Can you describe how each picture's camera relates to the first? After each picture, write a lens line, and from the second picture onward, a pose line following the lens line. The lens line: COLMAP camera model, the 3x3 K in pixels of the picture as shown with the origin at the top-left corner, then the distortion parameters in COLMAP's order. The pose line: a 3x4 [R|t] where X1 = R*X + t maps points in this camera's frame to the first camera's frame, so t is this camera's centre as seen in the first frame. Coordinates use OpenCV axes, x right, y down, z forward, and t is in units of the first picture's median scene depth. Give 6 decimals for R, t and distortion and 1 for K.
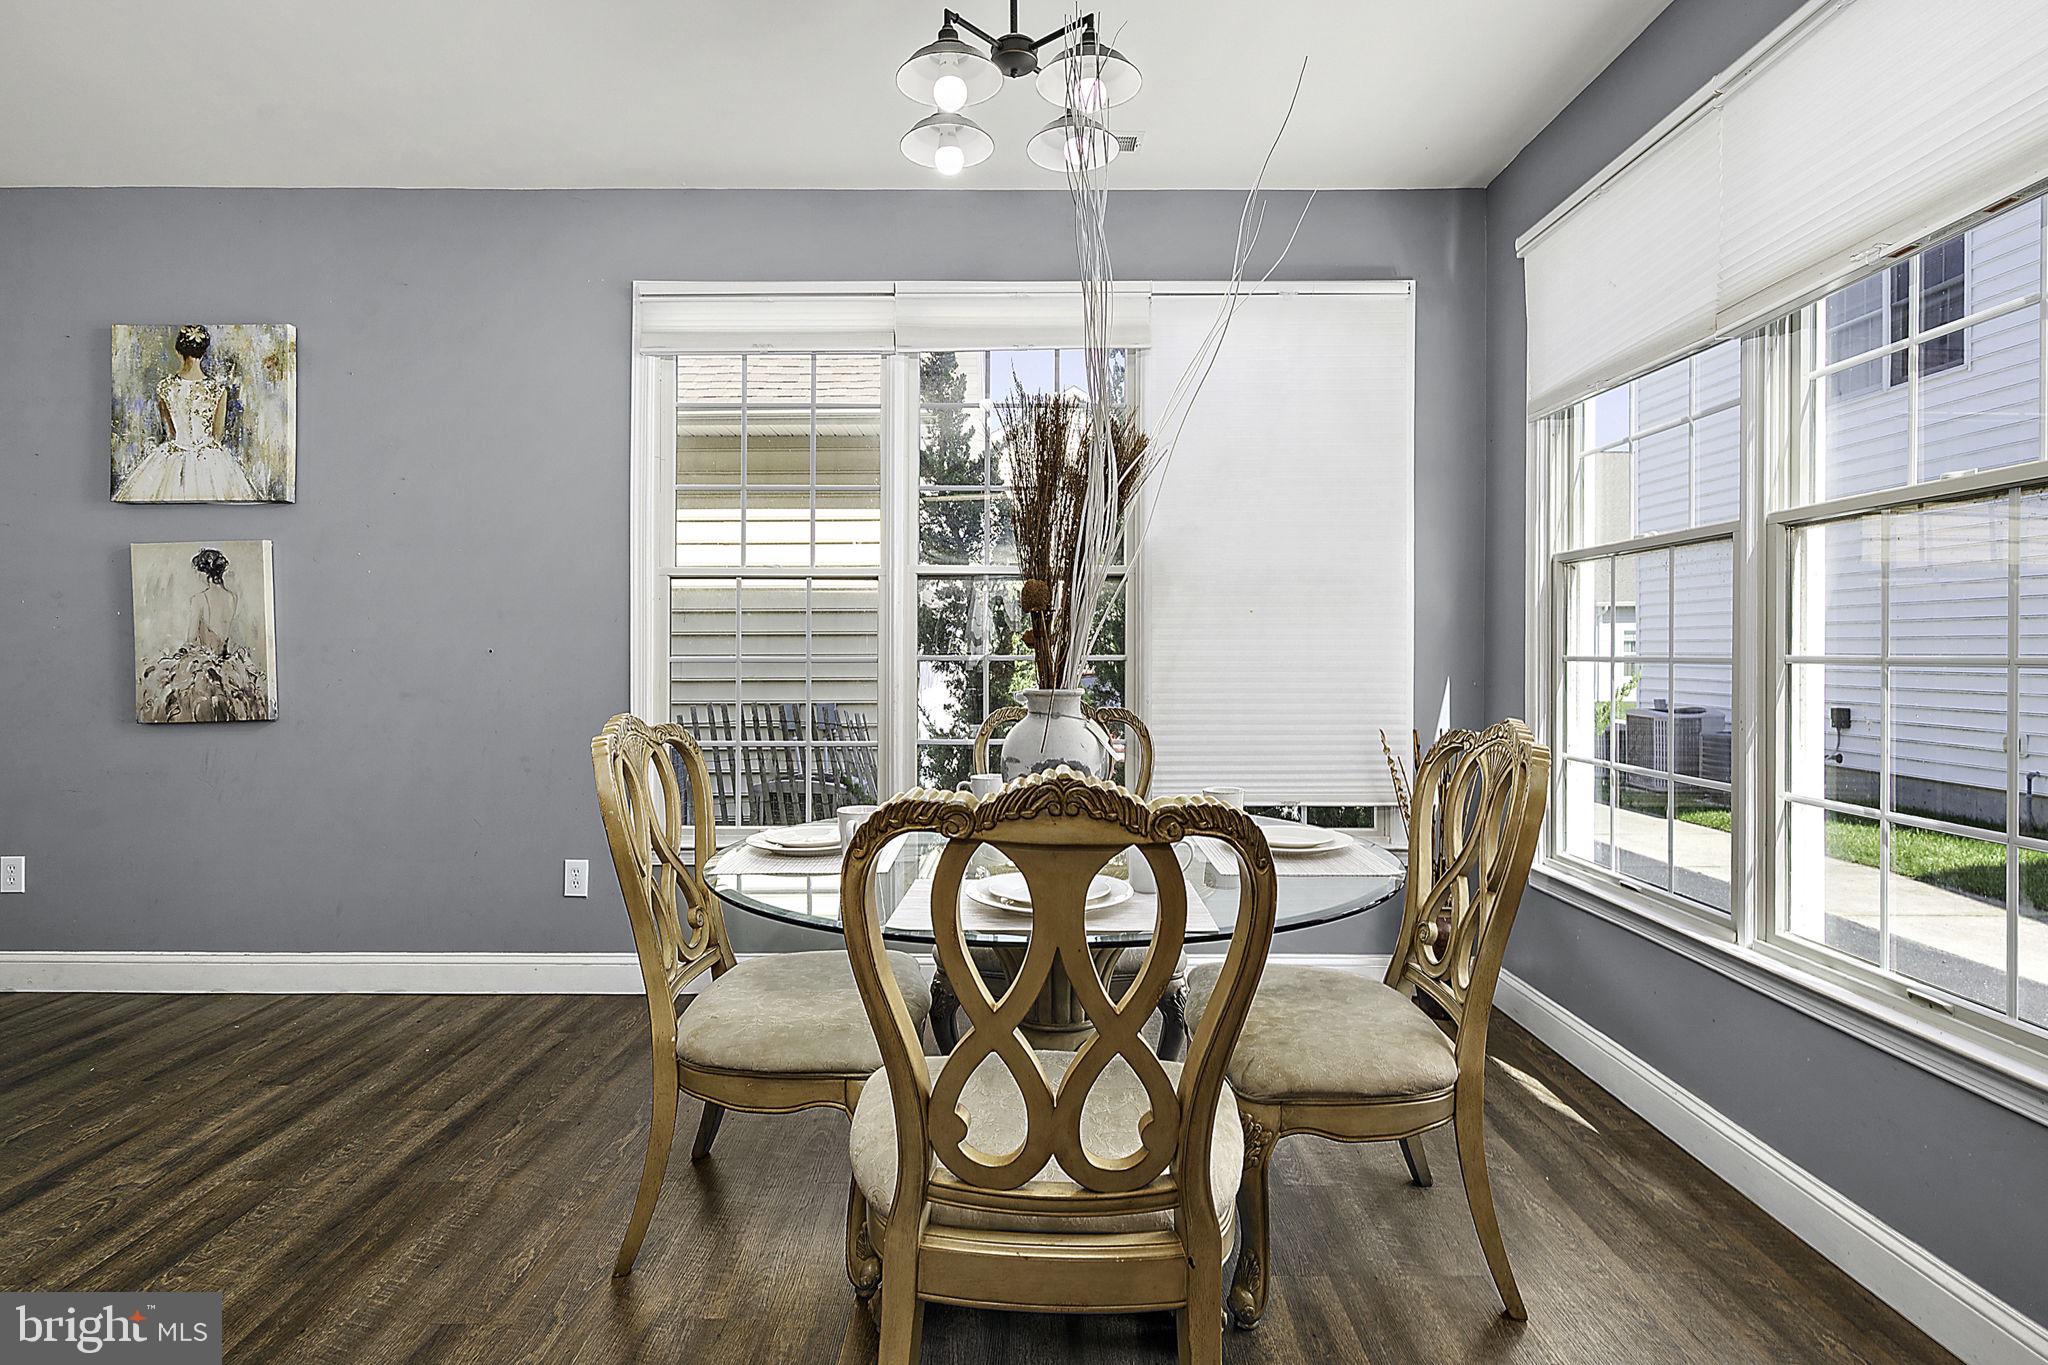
lens RADIAL K [[1105.6, 0, 1035.4], [0, 1105.6, 646.2], [0, 0, 1]] dist [-0.000338, 0.000478]
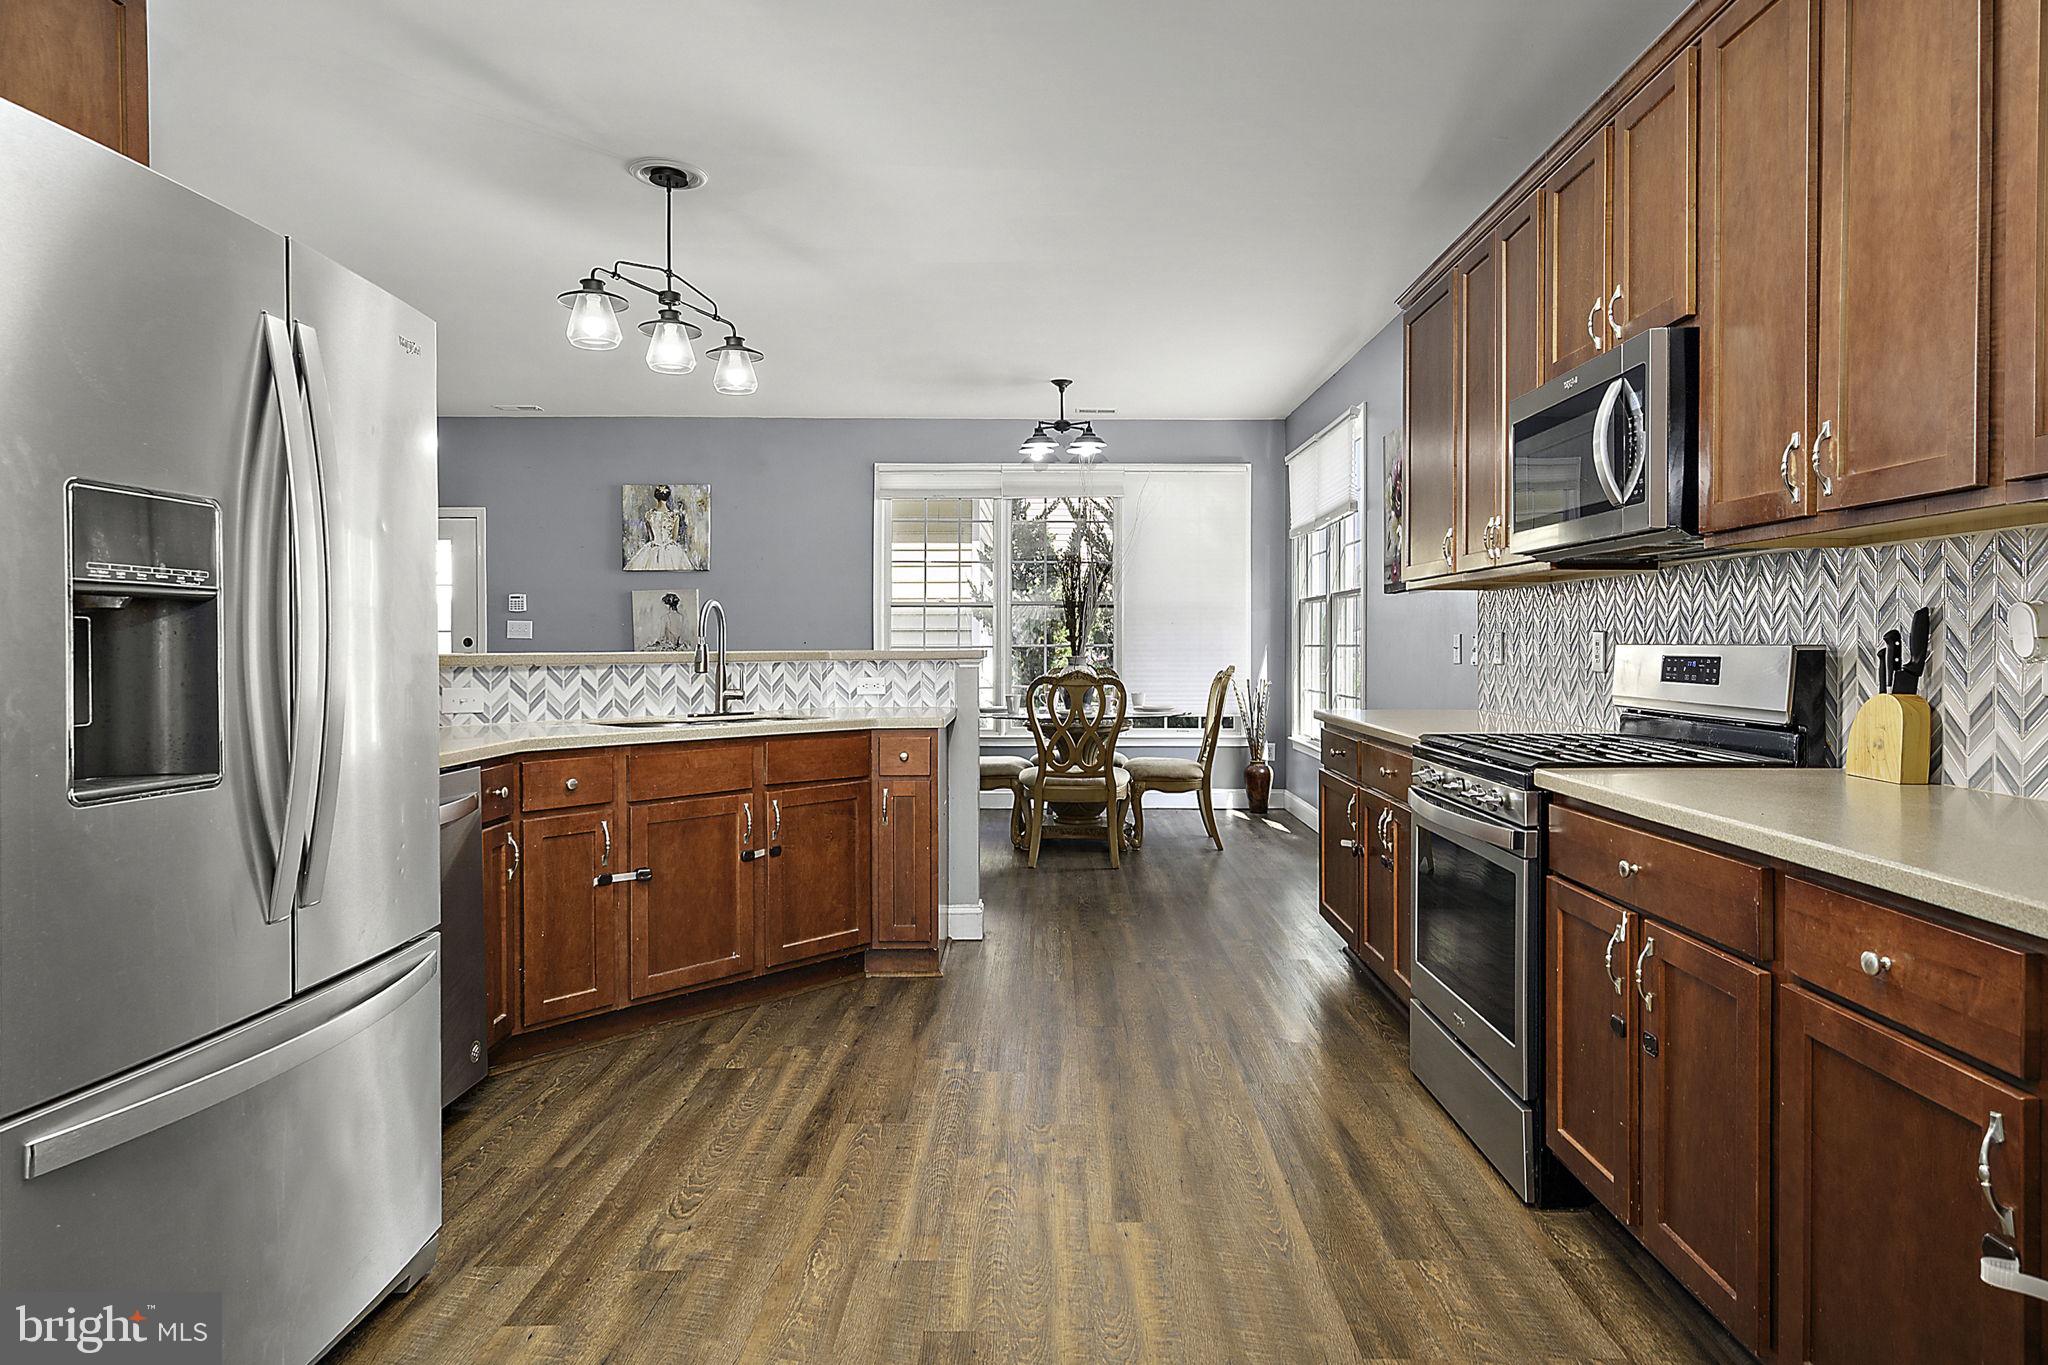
lens RADIAL K [[1105.6, 0, 1035.4], [0, 1105.6, 646.2], [0, 0, 1]] dist [-0.000338, 0.000478]
pose [[0.999553, -0.001059, -0.029880, -0.003184], [0.001311, 0.999964, 0.008409, -0.005420], [0.029870, -0.008444, 0.999518, -1.050555]]
